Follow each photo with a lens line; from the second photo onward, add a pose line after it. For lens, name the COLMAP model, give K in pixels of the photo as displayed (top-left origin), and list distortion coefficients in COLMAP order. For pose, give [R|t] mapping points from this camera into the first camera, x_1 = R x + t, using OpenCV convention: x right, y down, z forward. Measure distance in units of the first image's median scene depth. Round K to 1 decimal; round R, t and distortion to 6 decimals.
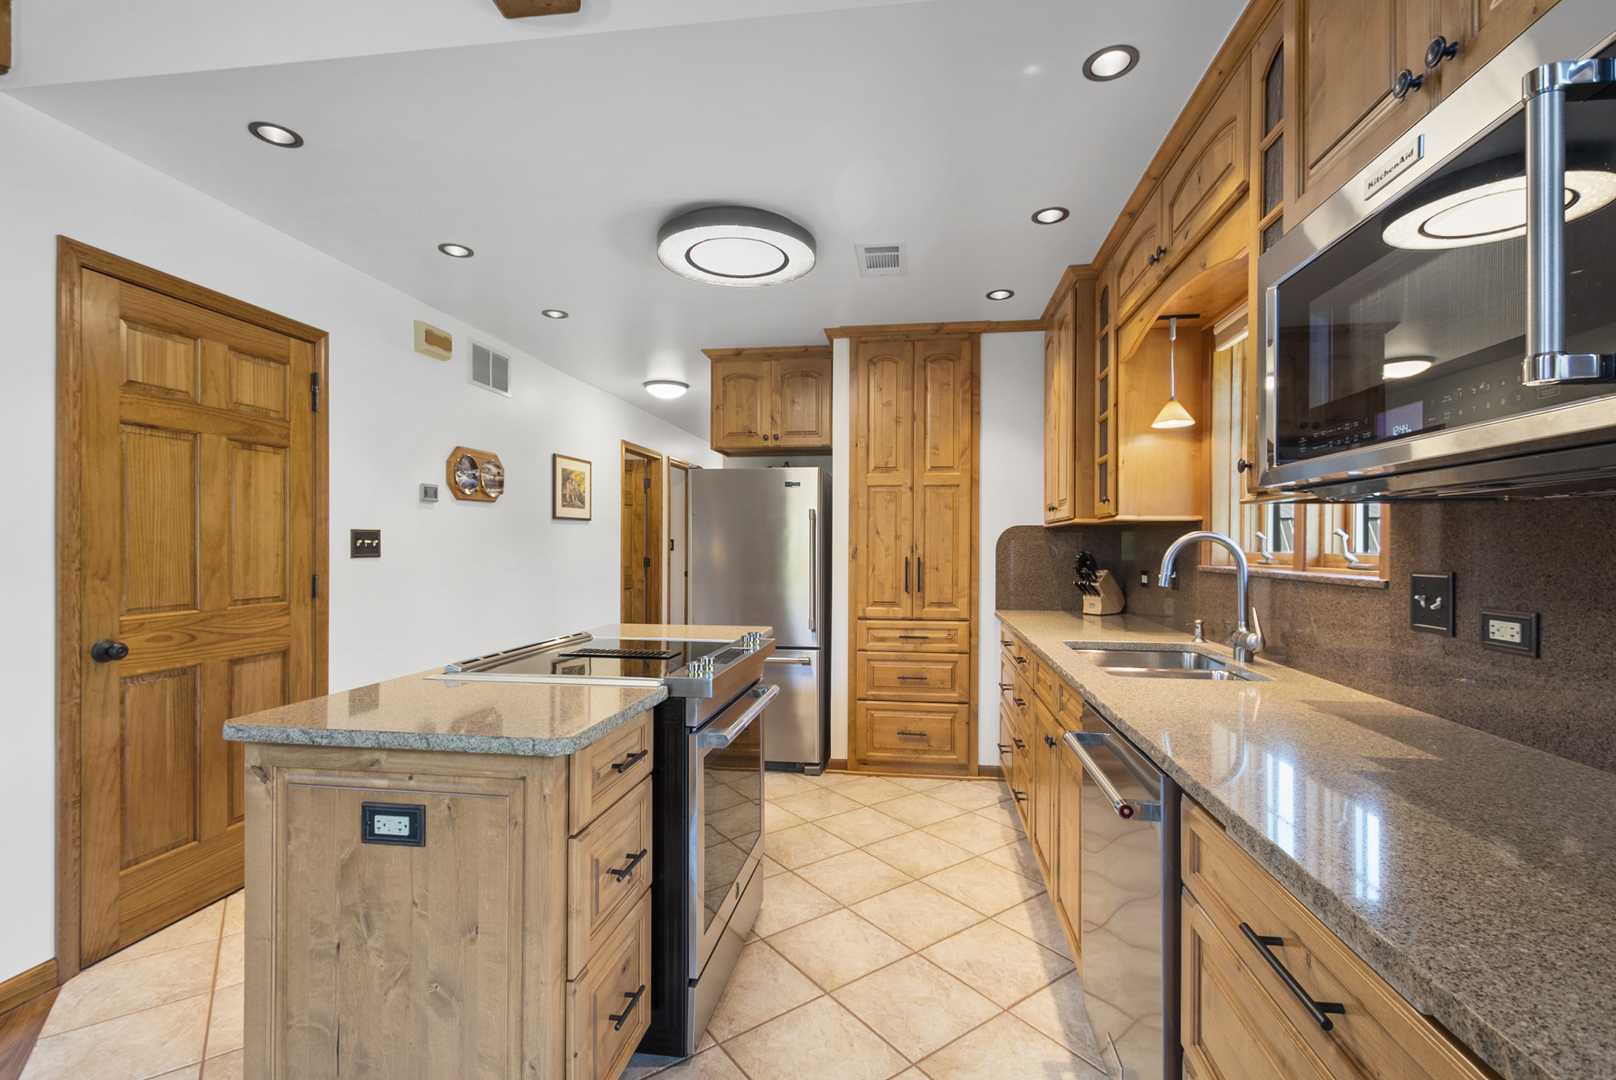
lens RADIAL K [[720.8, 0, 802.5], [0, 720.8, 544.4], [0, 0, 1]] dist [0.000318, -0.000491]
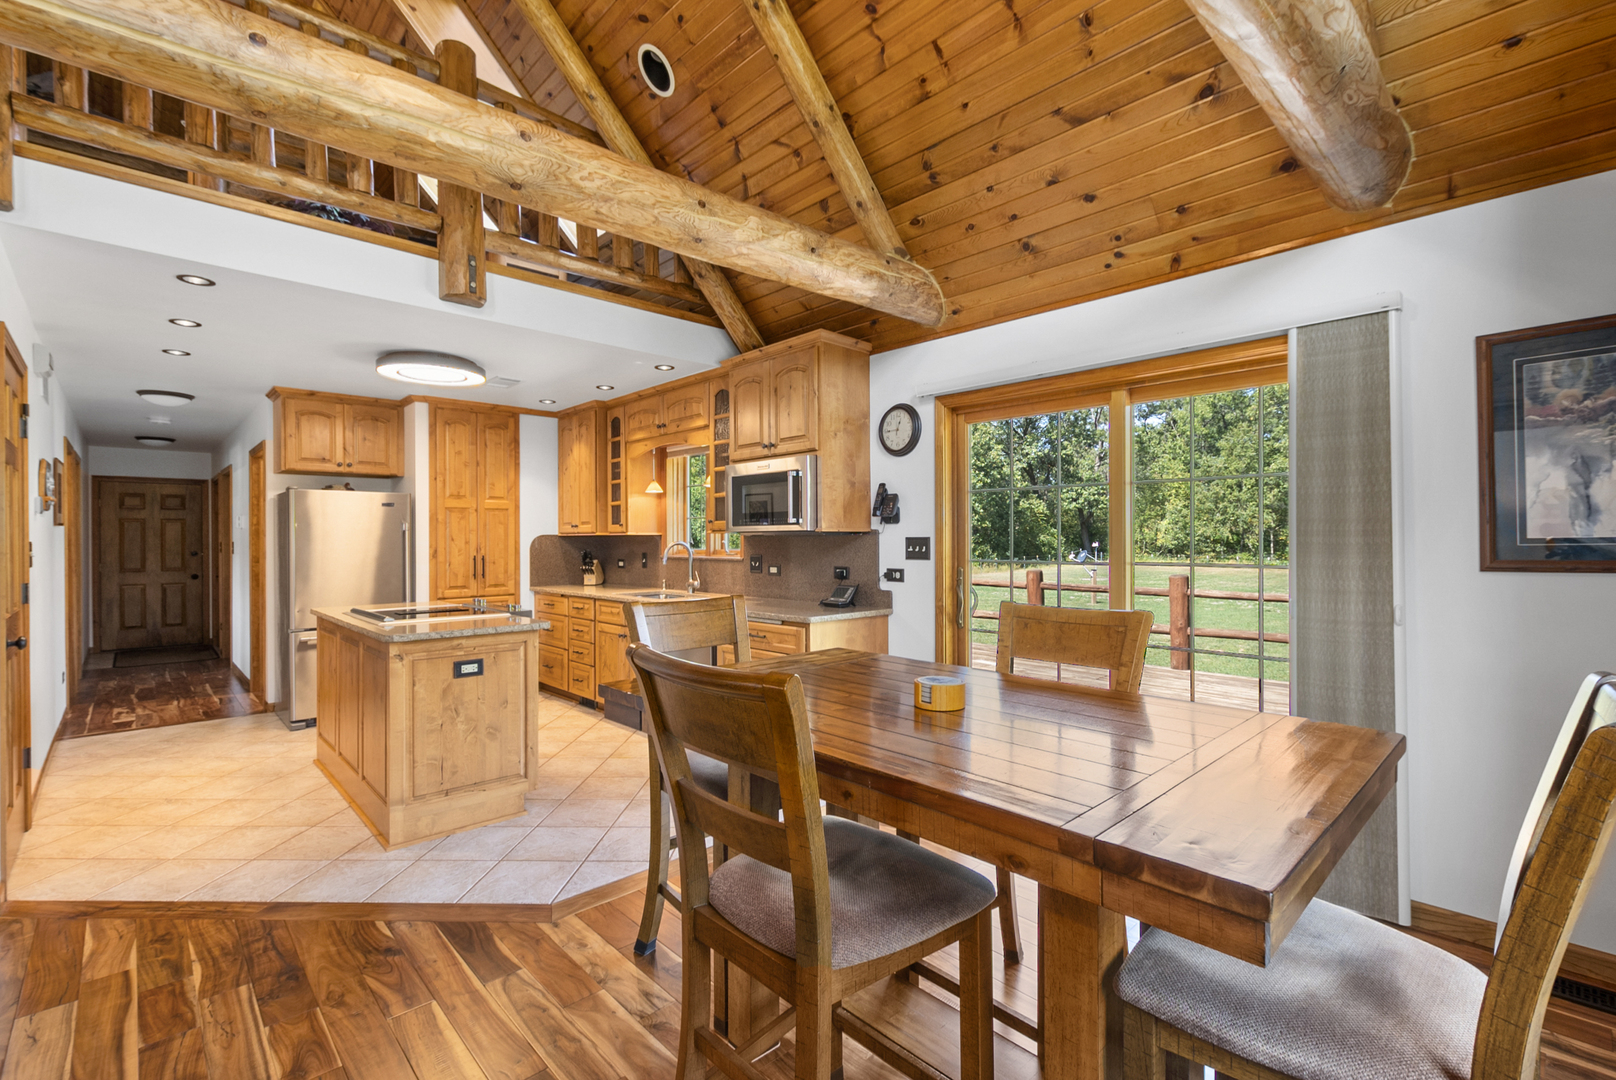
lens RADIAL K [[720.8, 0, 826.2], [0, 720.8, 542.3], [0, 0, 1]] dist [0.000318, -0.000491]
pose [[0.601129, -0.010136, 0.799088, -0.927178], [0.007628, 0.999947, 0.006945, -0.023191], [-0.799116, 0.001920, 0.601174, -0.742834]]
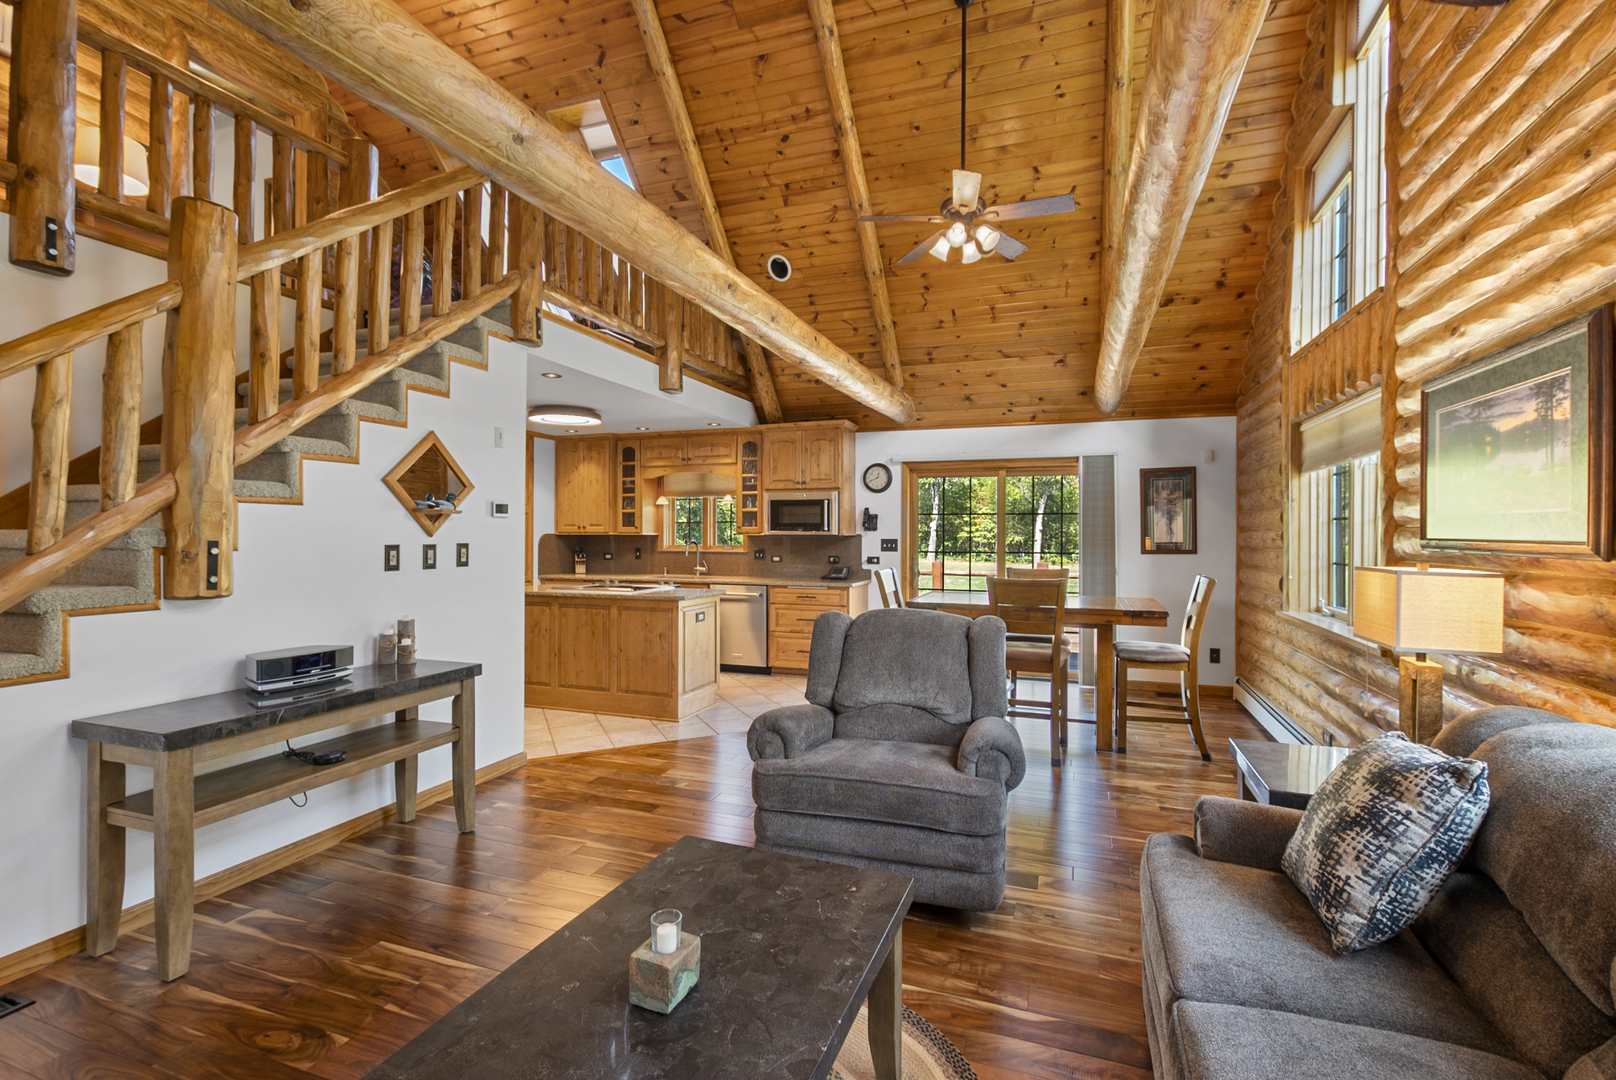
lens RADIAL K [[720.8, 0, 844.9], [0, 720.8, 530.5], [0, 0, 1]] dist [0.000318, -0.000491]
pose [[0.171455, -0.002929, 0.985188, -2.329205], [-0.000747, 0.999995, 0.003103, -0.062379], [-0.985192, -0.001268, 0.171452, -0.274200]]
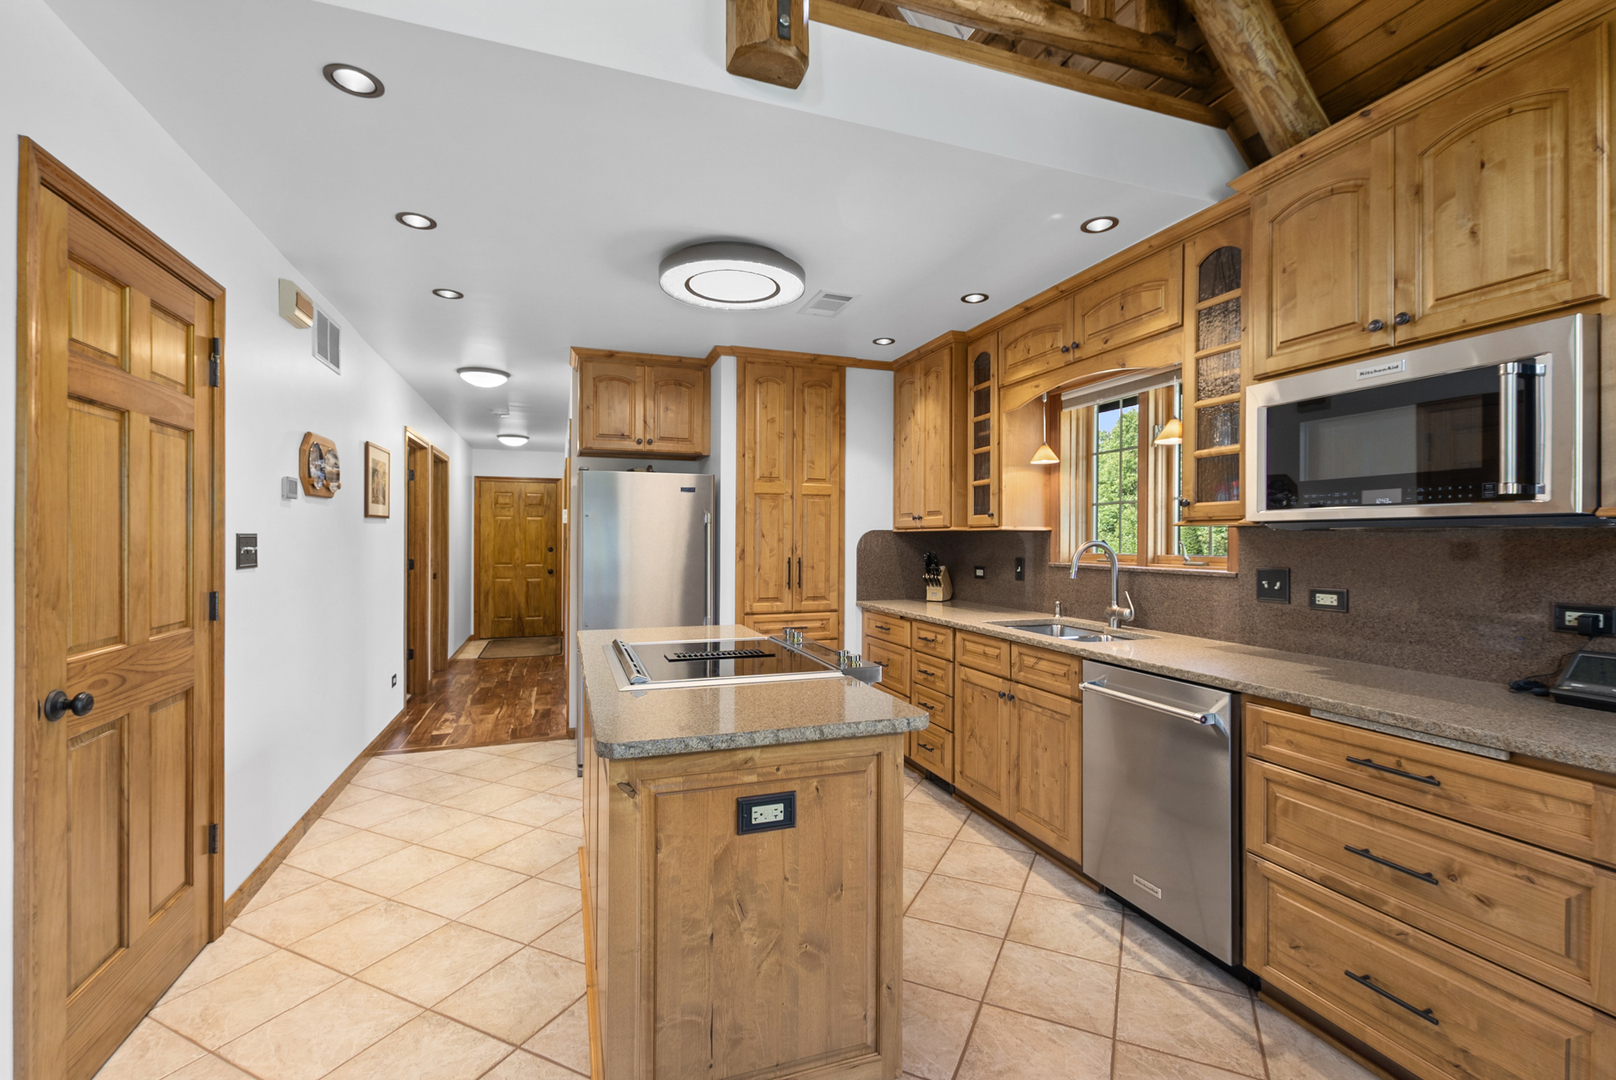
lens RADIAL K [[720.8, 0, 805.5], [0, 720.8, 534.8], [0, 0, 1]] dist [0.000318, -0.000491]
pose [[0.883247, 0.001932, 0.468903, -0.540499], [0.000372, 0.999988, -0.004821, -0.019349], [-0.468907, 0.004432, 0.883236, -0.009132]]
